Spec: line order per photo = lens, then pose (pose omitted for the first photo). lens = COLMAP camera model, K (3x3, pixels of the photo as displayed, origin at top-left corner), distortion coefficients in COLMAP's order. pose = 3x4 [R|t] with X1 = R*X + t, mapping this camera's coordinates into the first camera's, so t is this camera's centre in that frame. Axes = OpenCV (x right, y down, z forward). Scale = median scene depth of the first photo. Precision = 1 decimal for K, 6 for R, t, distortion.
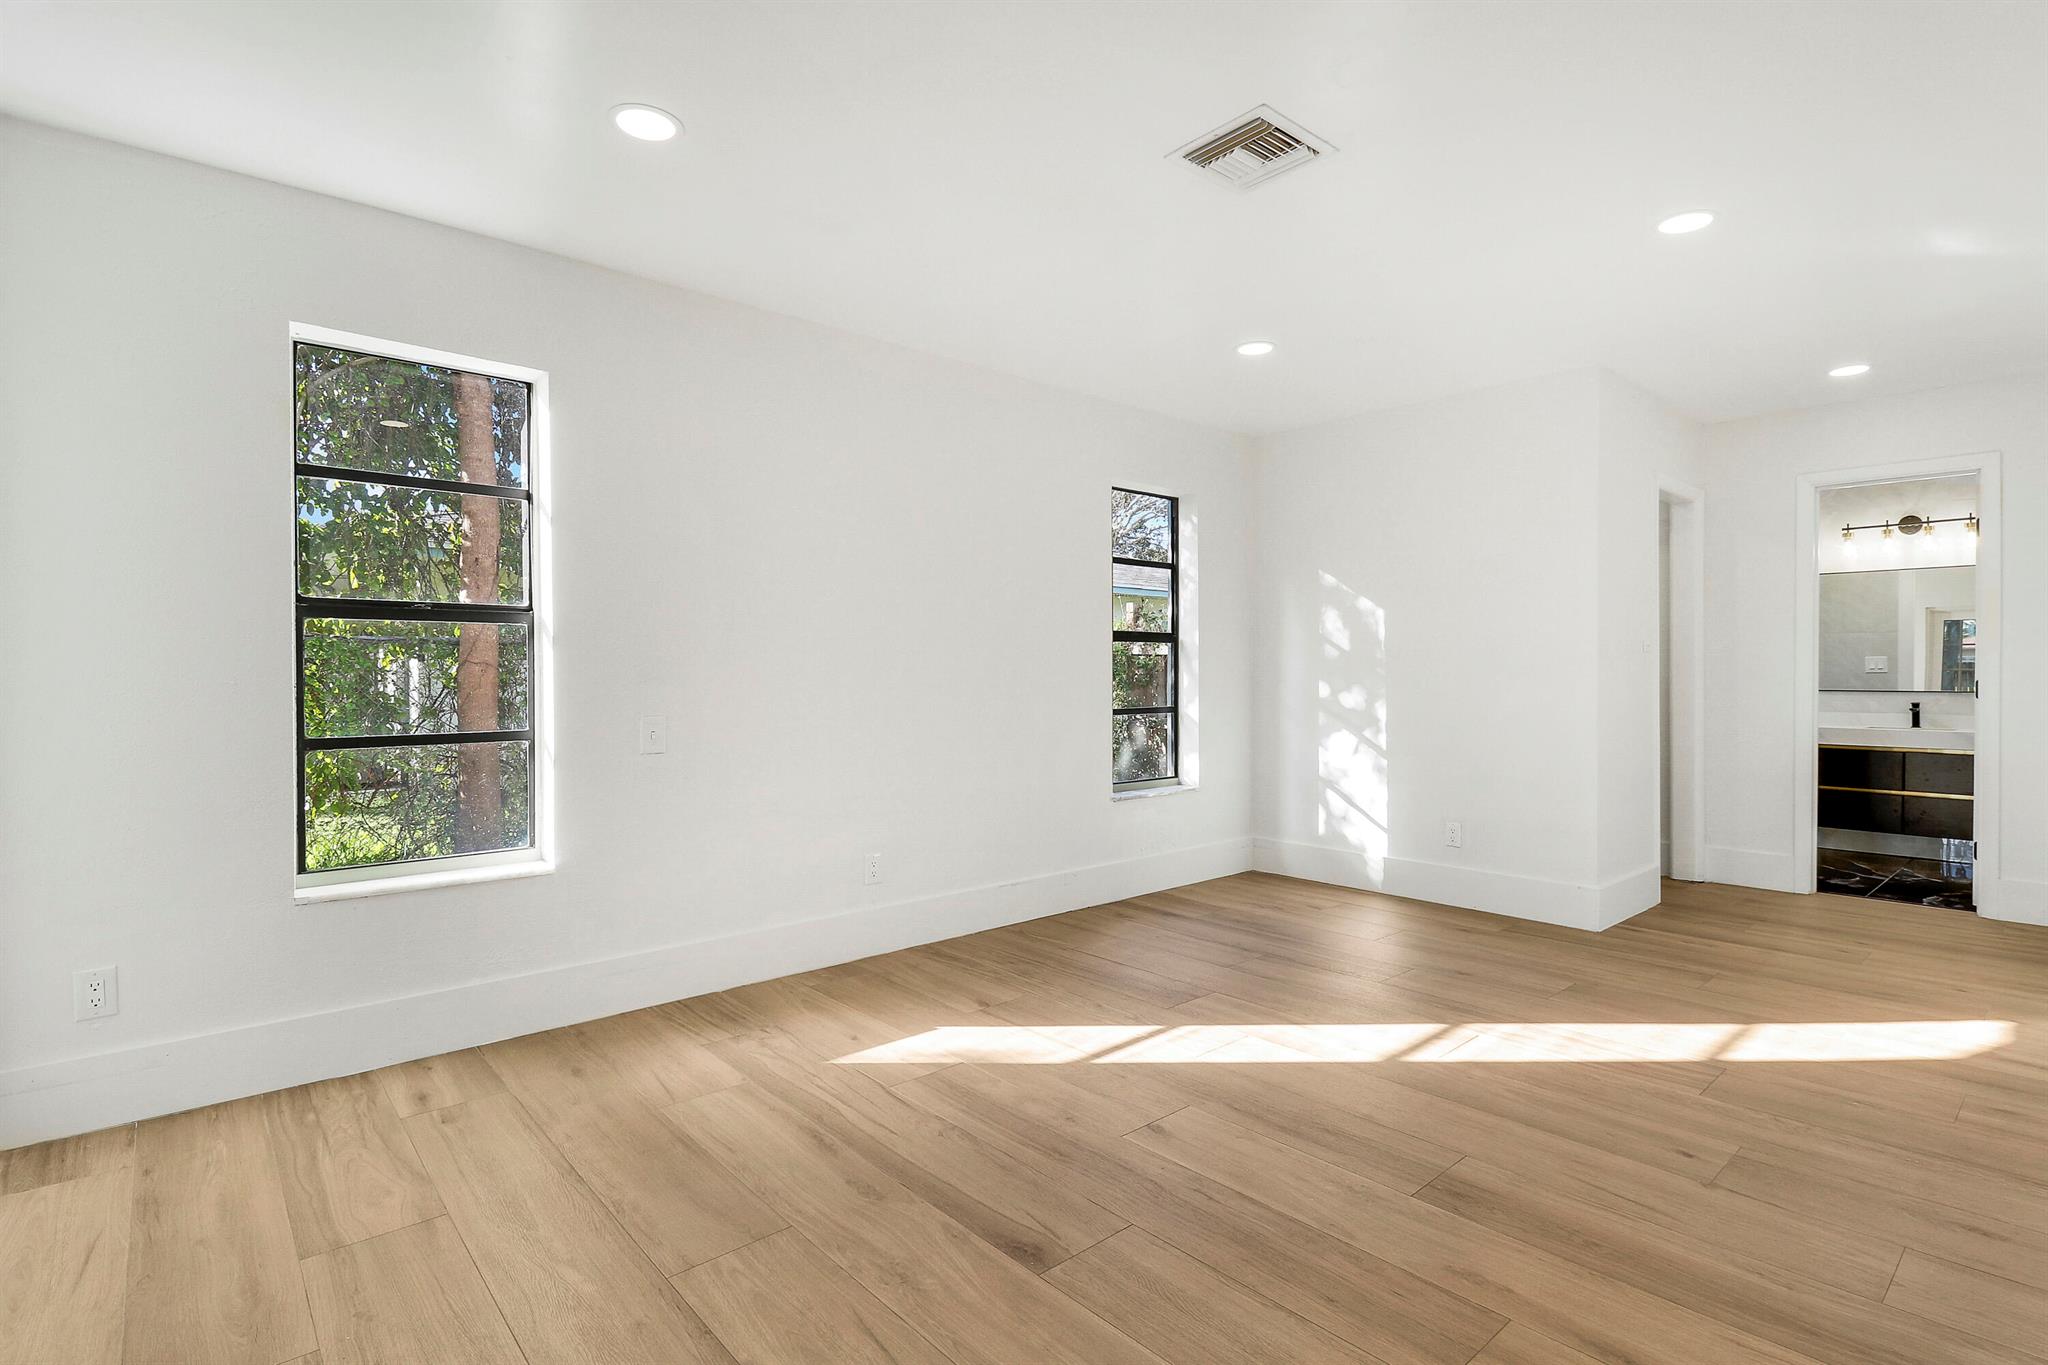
lens RADIAL K [[968.5, 0, 1024.0], [0, 968.5, 682.5], [0, 0, 1]] dist [-0.005220, -0.000821]
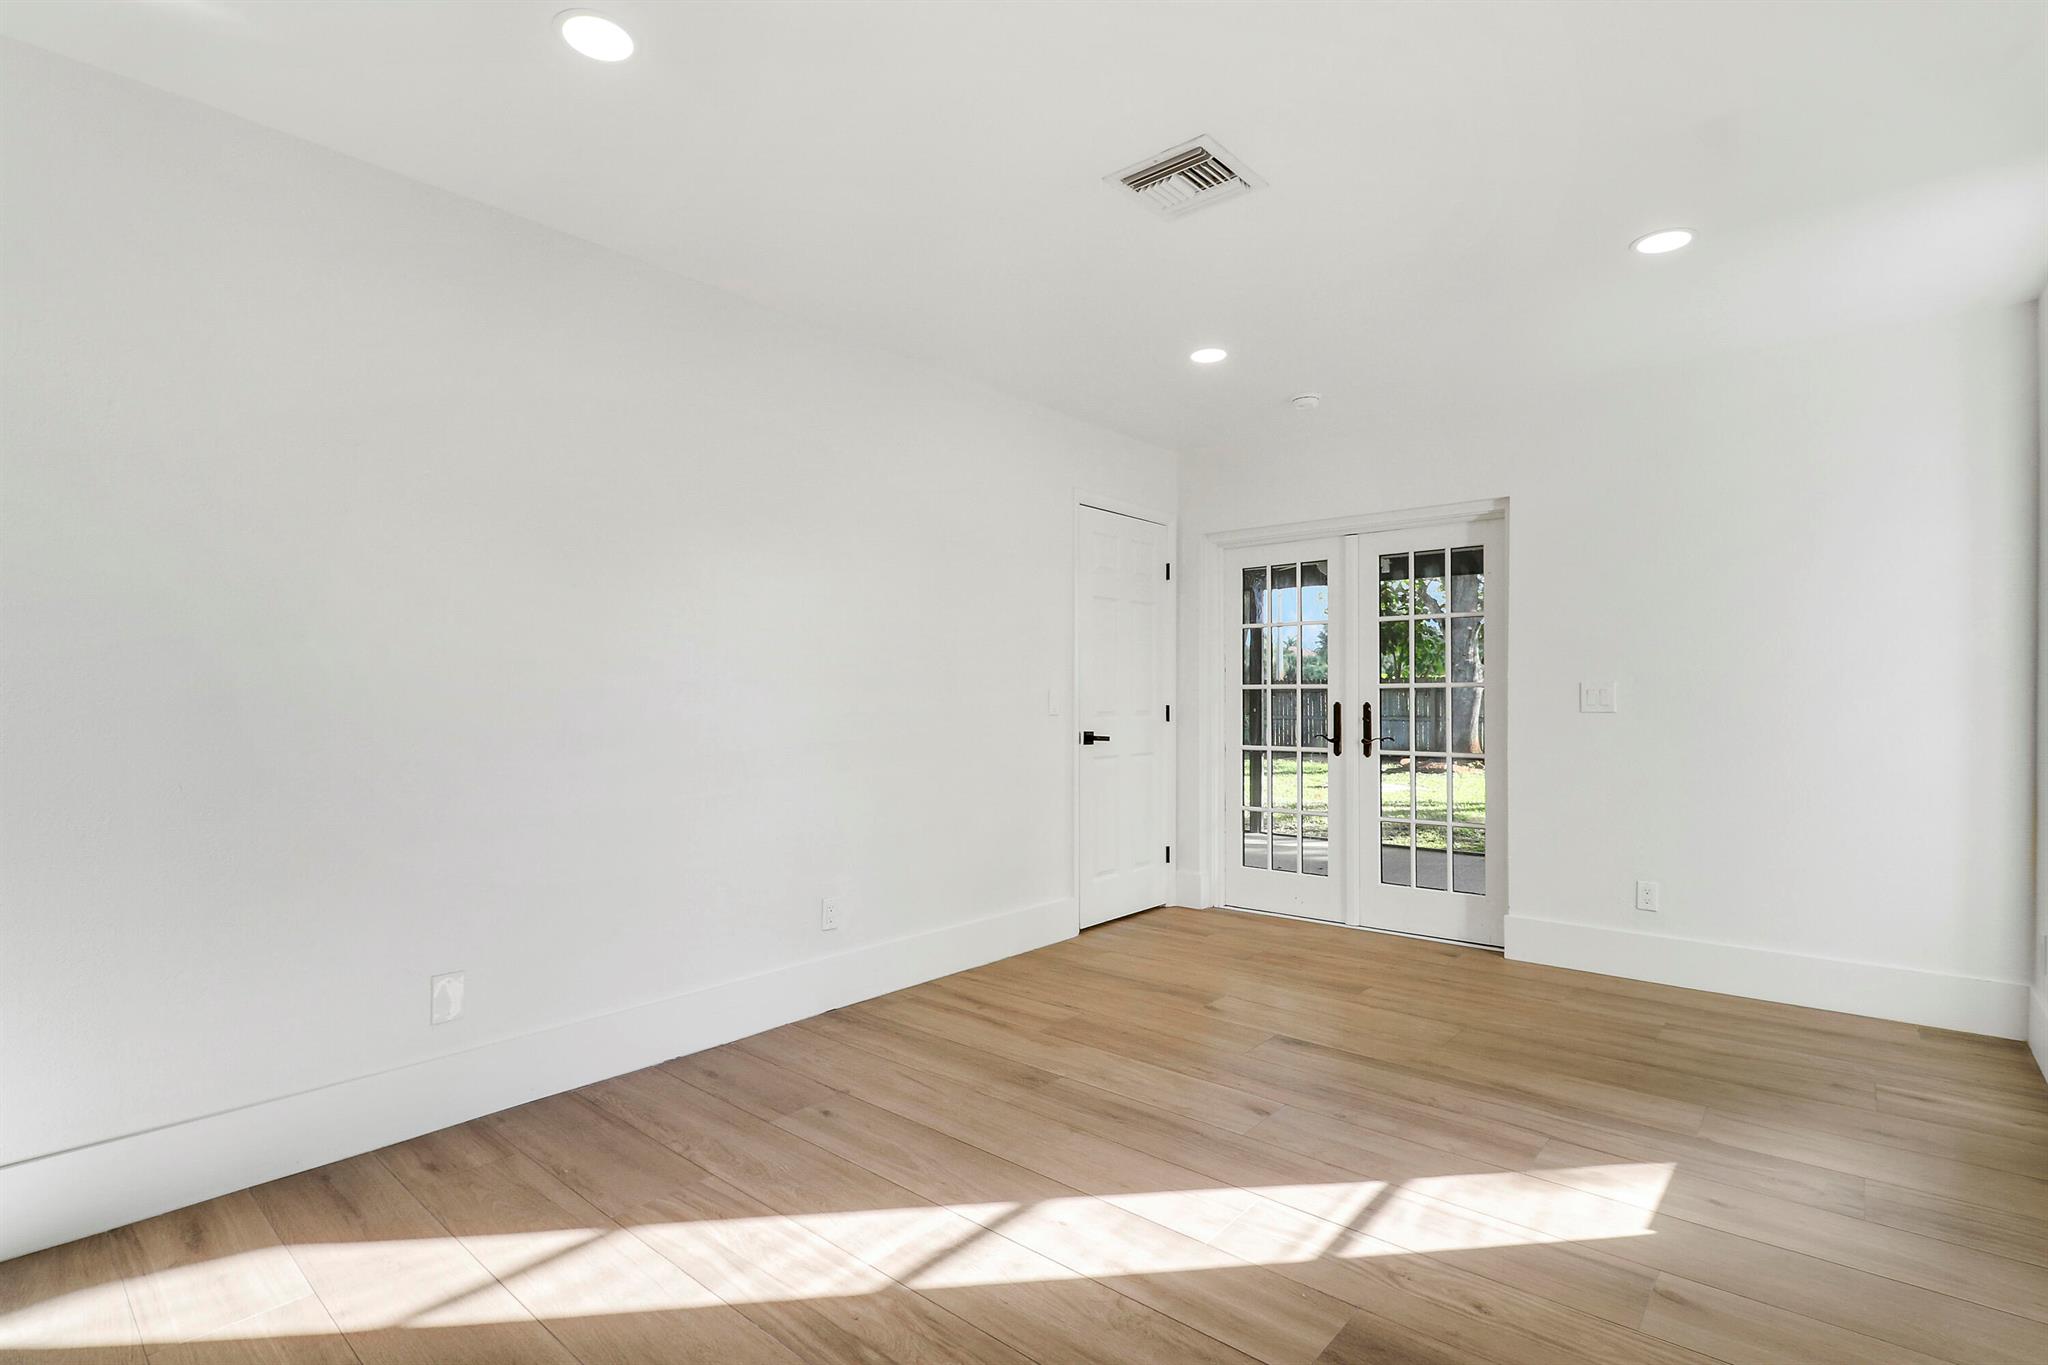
lens RADIAL K [[968.5, 0, 1024.0], [0, 968.5, 682.5], [0, 0, 1]] dist [-0.005220, -0.000821]
pose [[-0.989314, 0.003360, -0.145764, 0.527186], [0.004404, 0.999967, -0.006841, -0.033425], [0.145736, -0.007410, -0.989296, 1.912121]]
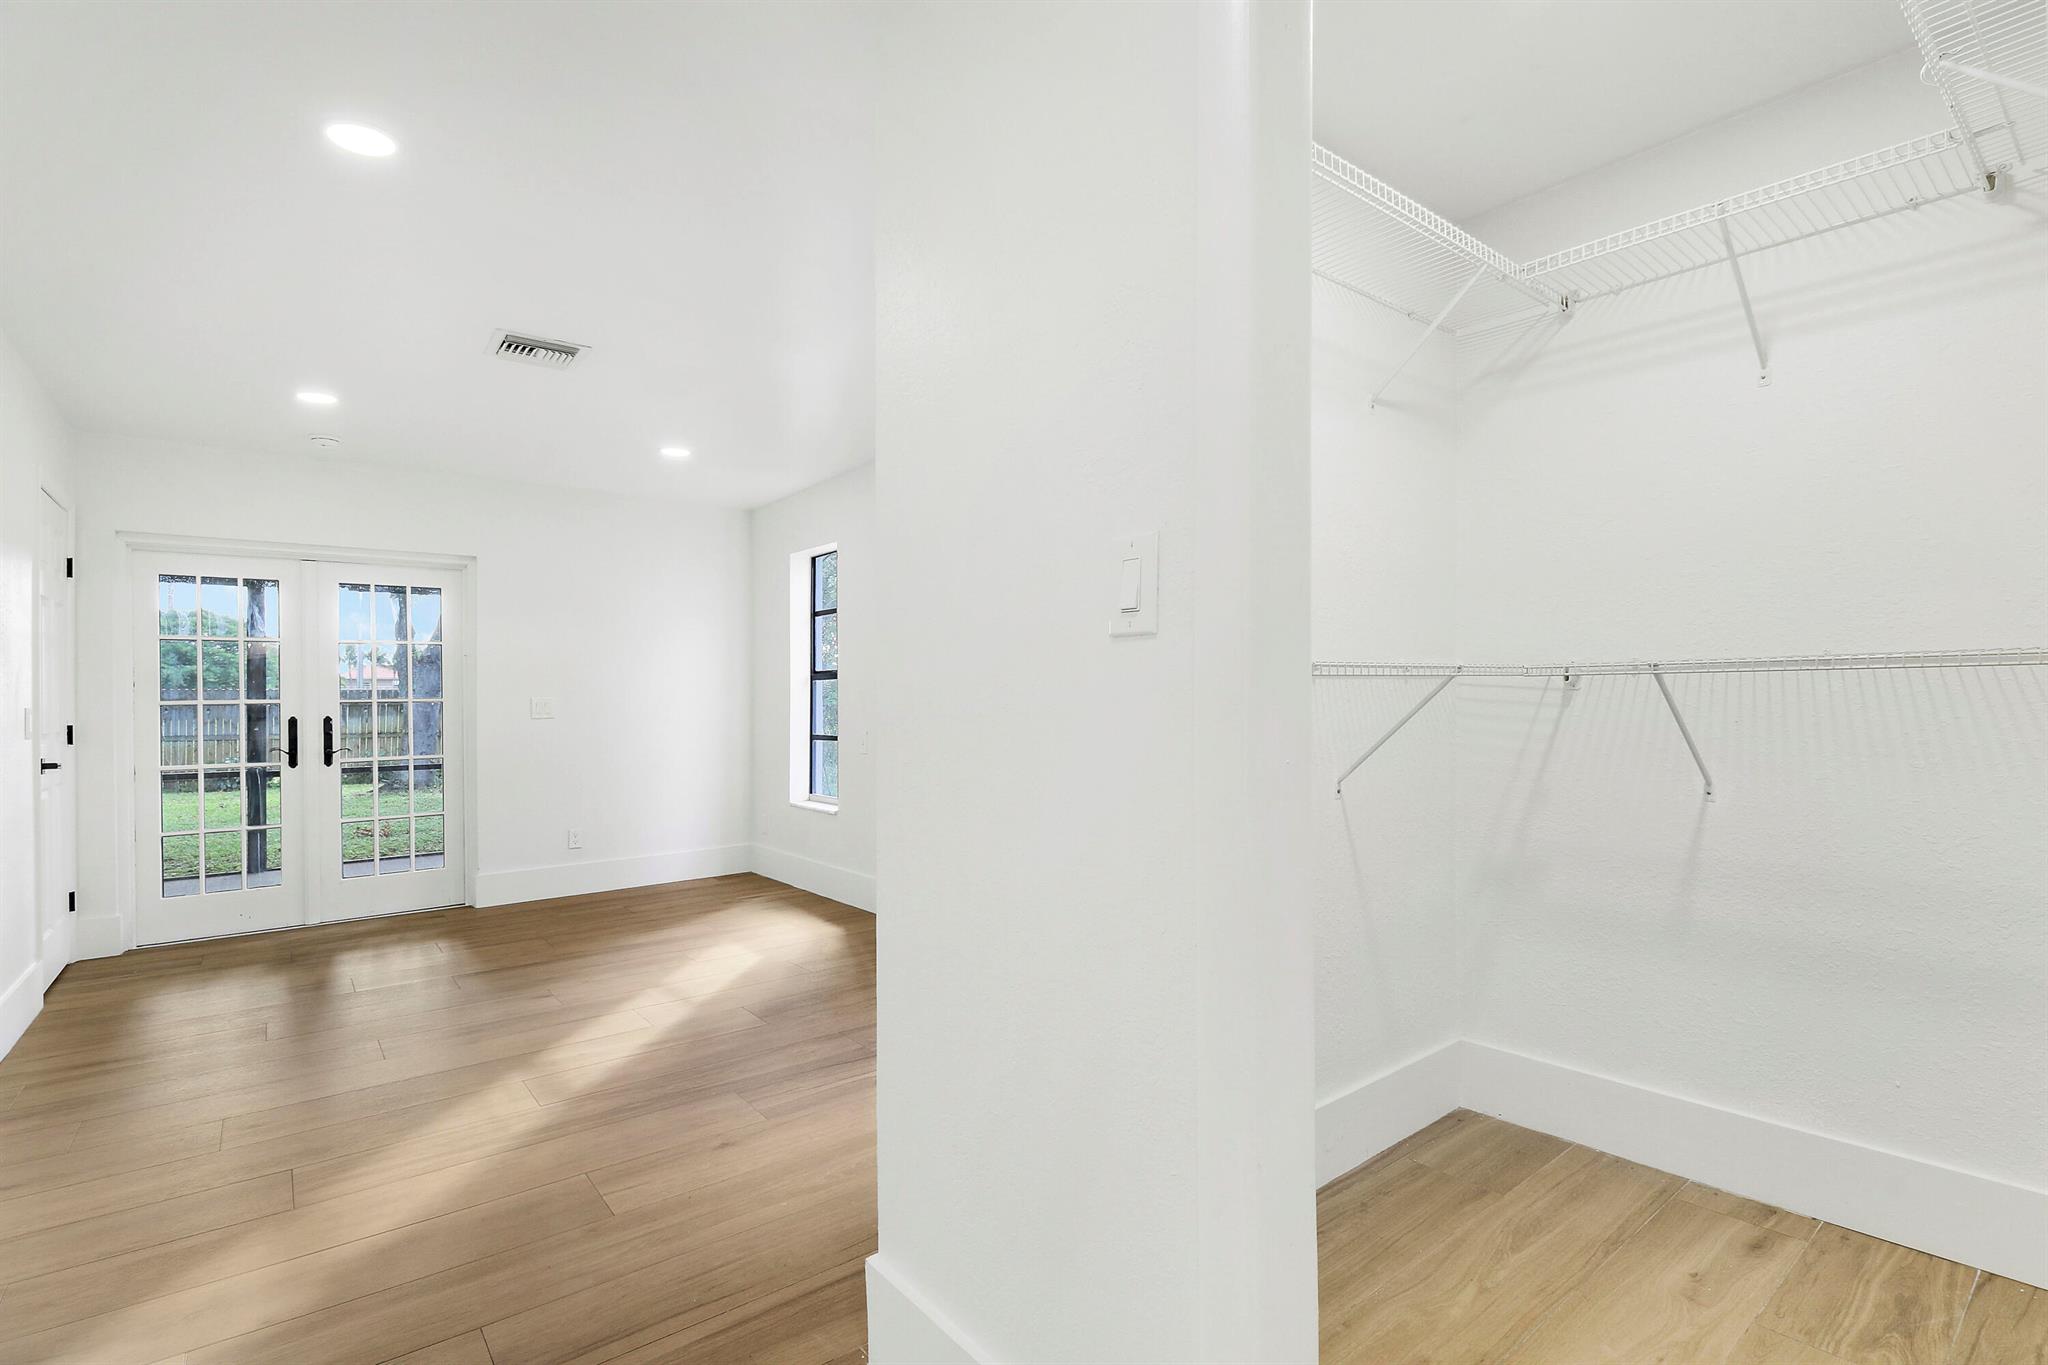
lens RADIAL K [[968.5, 0, 1024.0], [0, 968.5, 682.5], [0, 0, 1]] dist [-0.005220, -0.000821]
pose [[-0.038347, -0.018281, -0.999097, 1.594223], [0.007998, 0.999795, -0.018601, -0.025533], [0.999232, -0.008704, -0.038193, 1.720276]]
